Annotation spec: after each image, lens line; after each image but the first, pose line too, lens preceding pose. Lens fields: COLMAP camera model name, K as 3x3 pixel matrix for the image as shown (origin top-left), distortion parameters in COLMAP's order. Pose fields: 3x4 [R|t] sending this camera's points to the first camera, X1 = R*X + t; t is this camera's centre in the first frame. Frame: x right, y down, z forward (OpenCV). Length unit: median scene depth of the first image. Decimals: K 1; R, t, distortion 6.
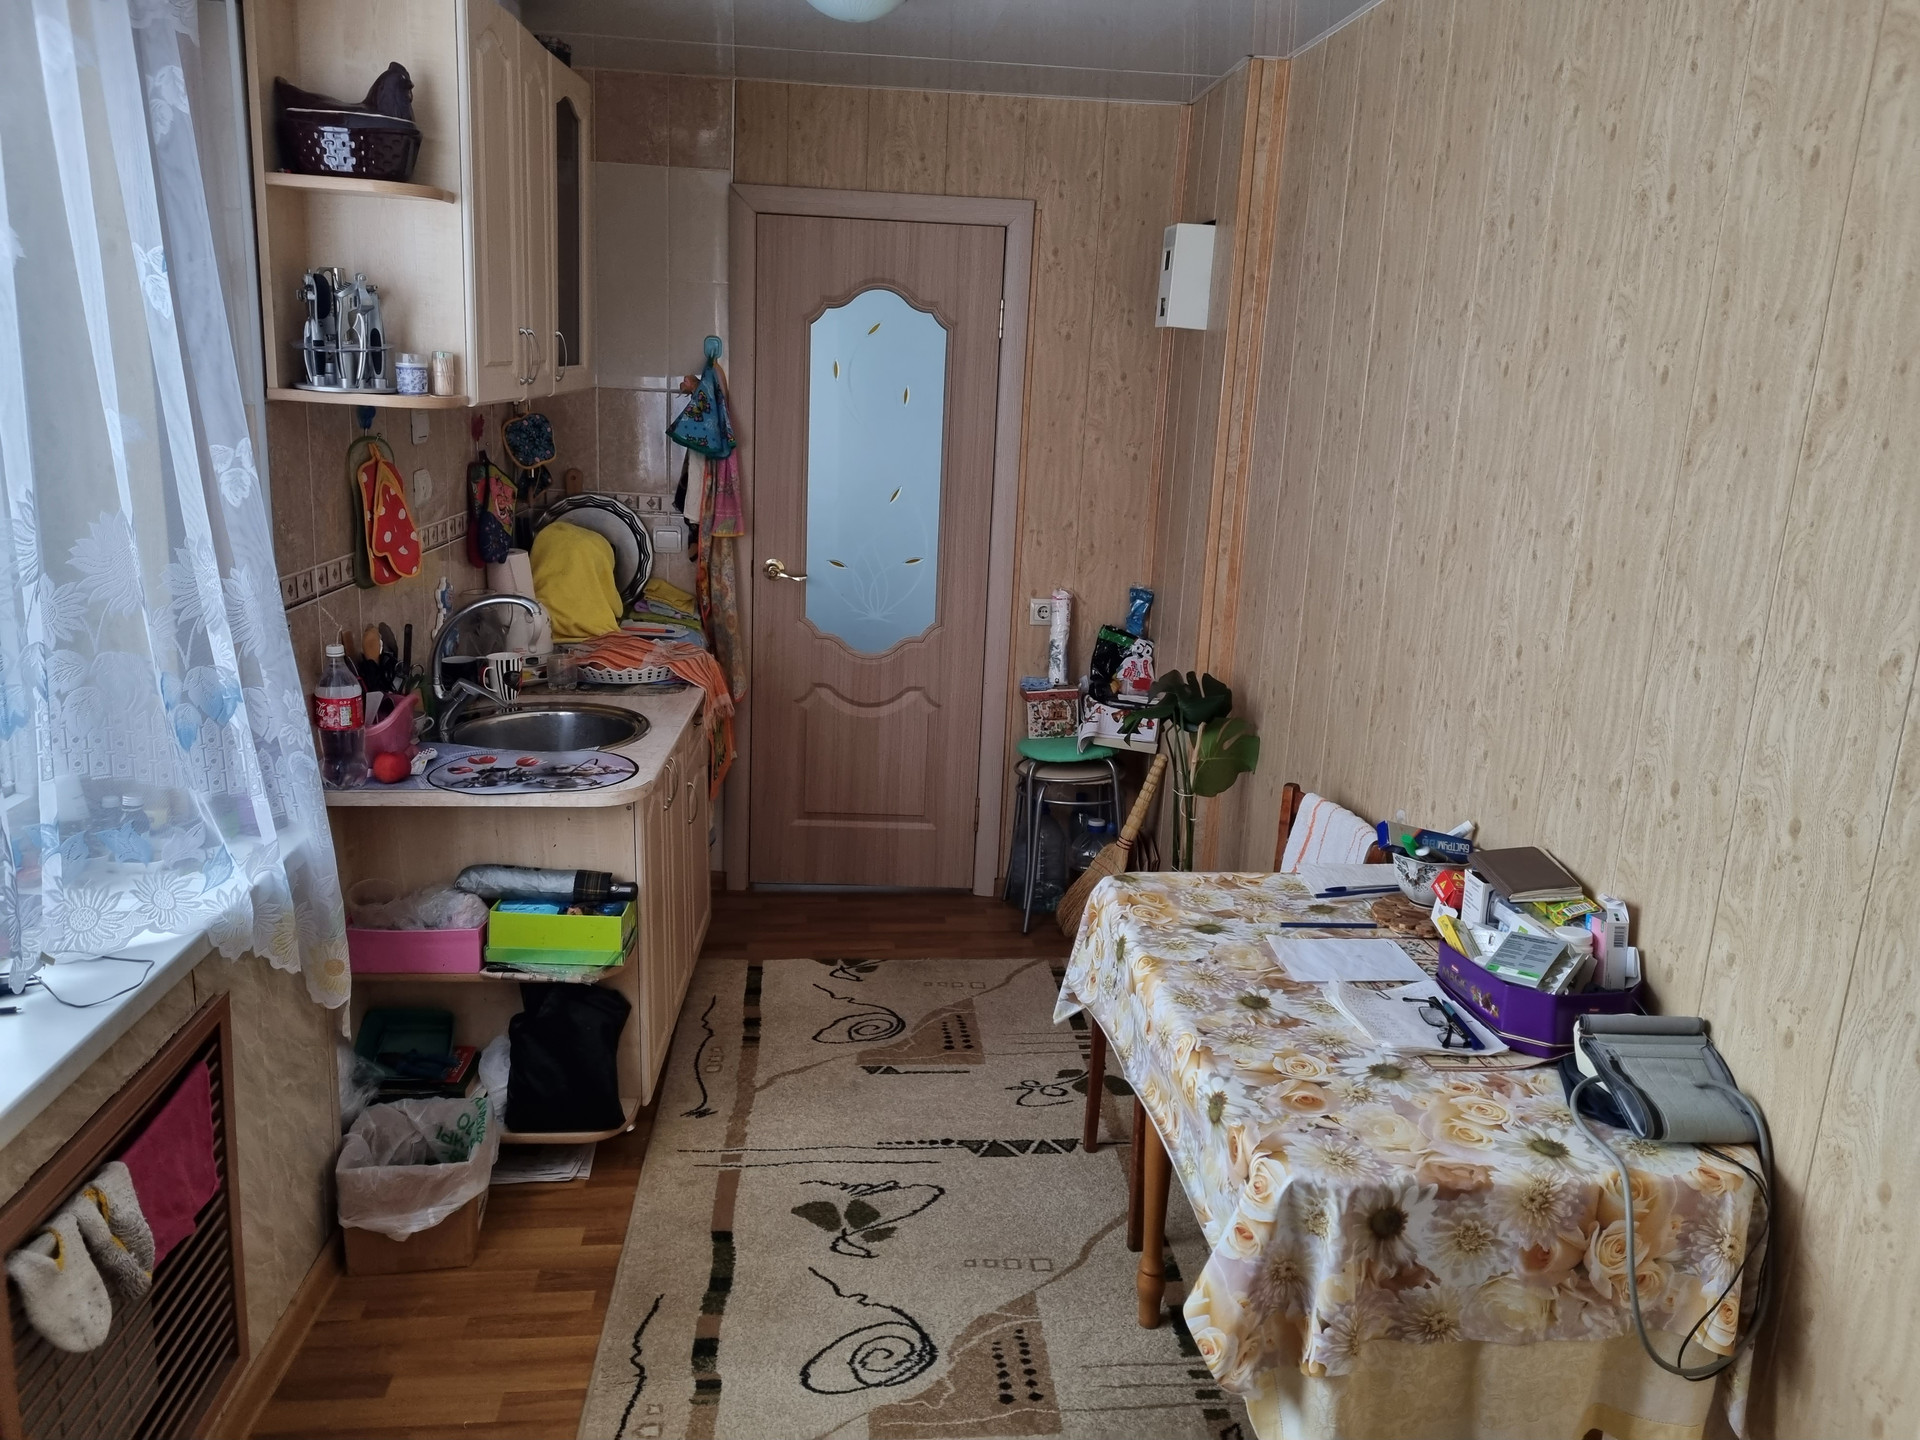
lens RADIAL K [[1469.6, 0, 962.2], [0, 1469.6, 728.7], [0, 0, 1]] dist [0.060589, -0.046185]
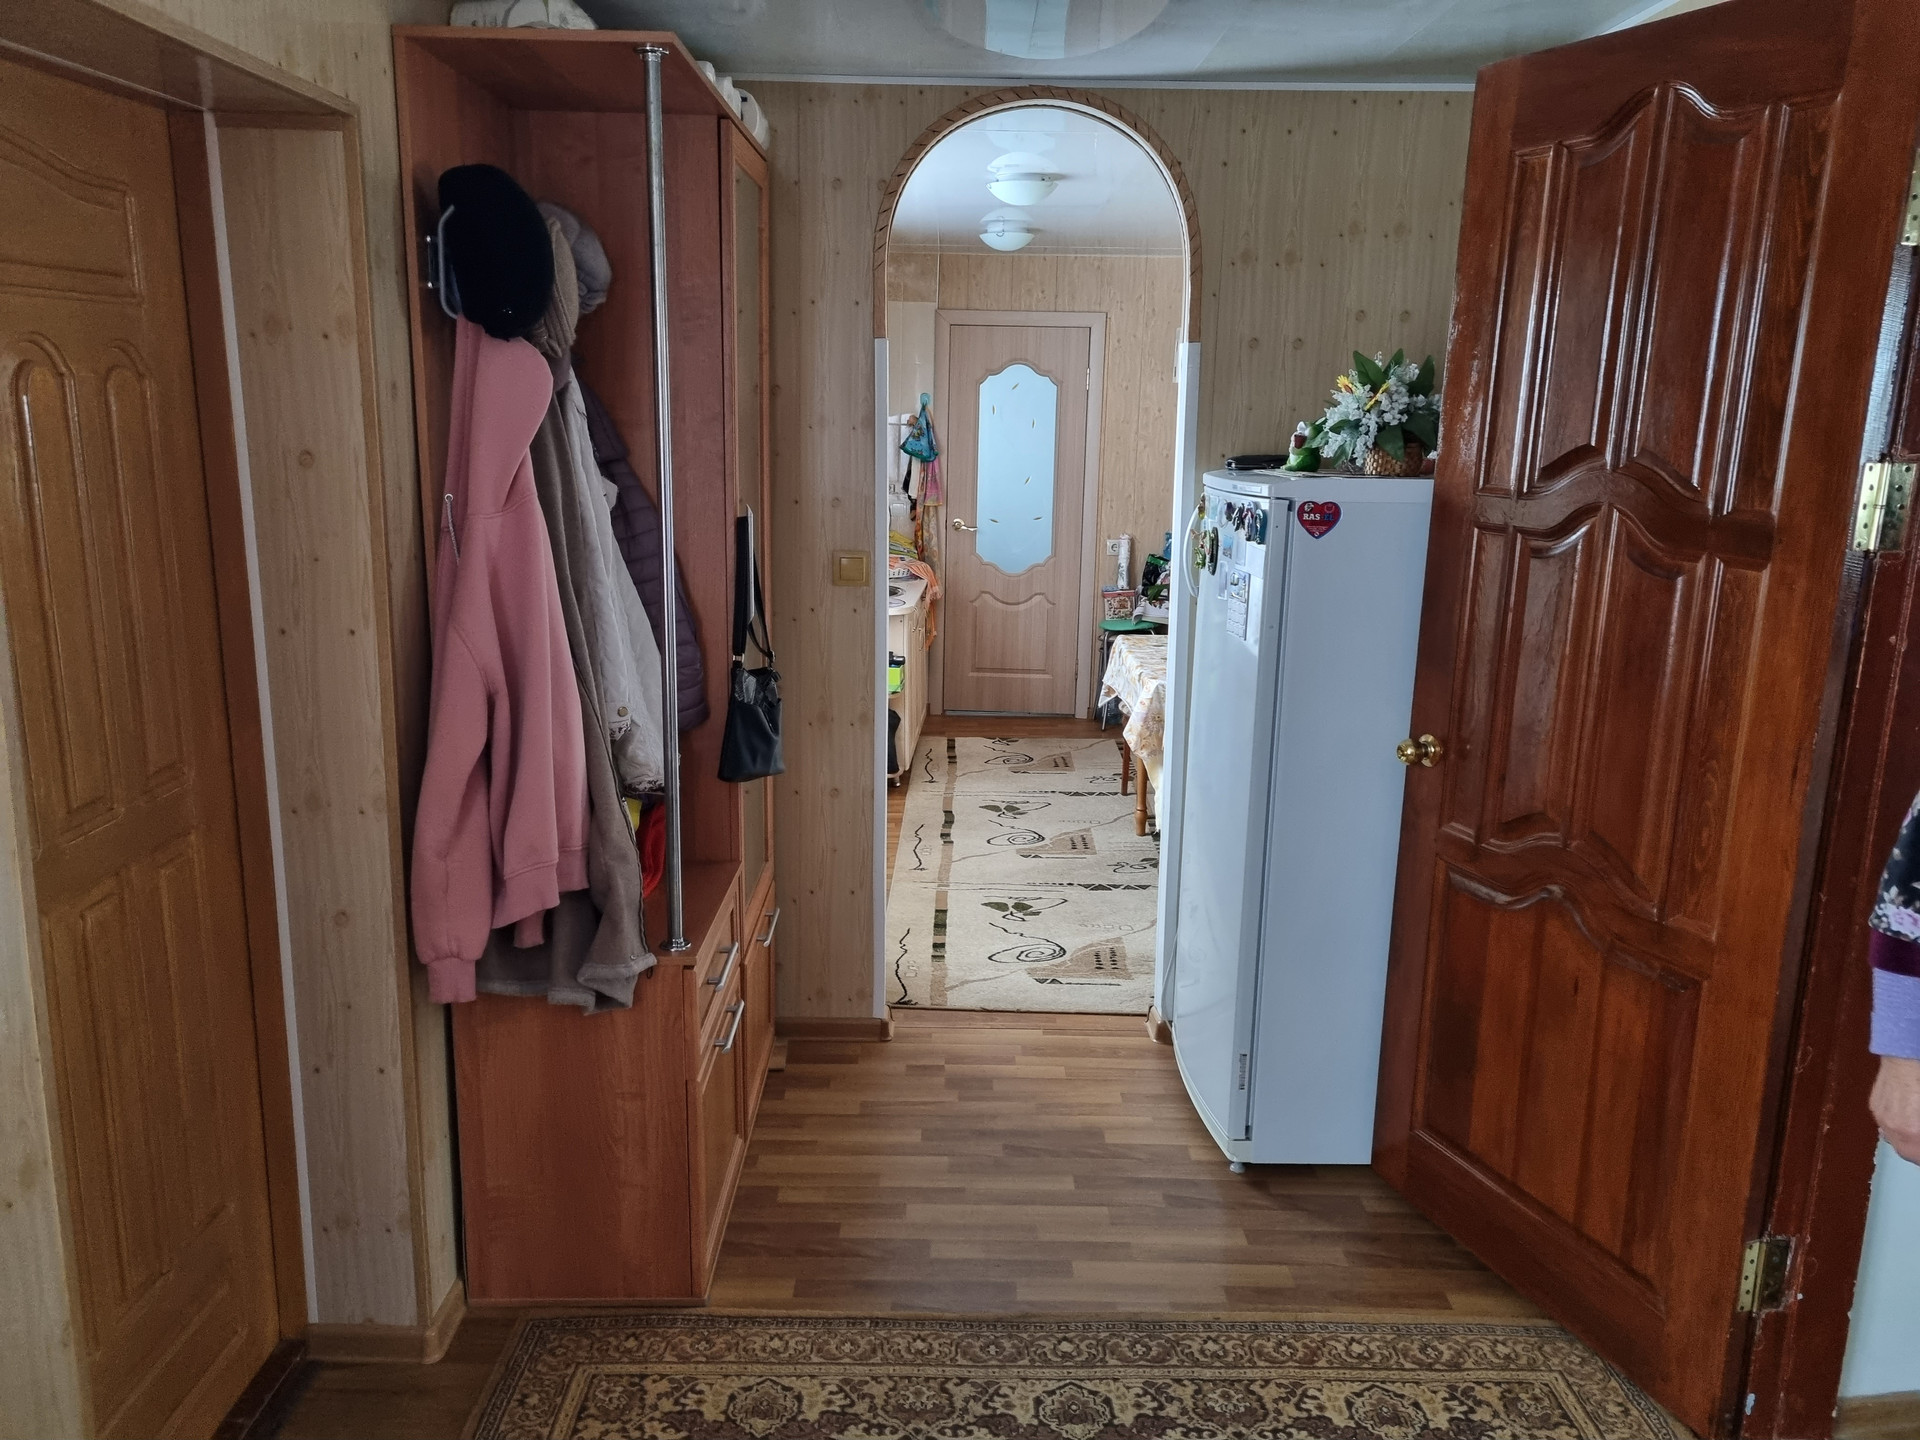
lens RADIAL K [[1469.6, 0, 959.1], [0, 1469.6, 717.0], [0, 0, 1]] dist [0.060589, -0.046185]
pose [[0.995339, -0.004259, -0.096347, 0.042185], [0.001931, 0.999704, -0.024247, 0.170922], [0.096422, 0.023948, 0.995052, -0.770118]]
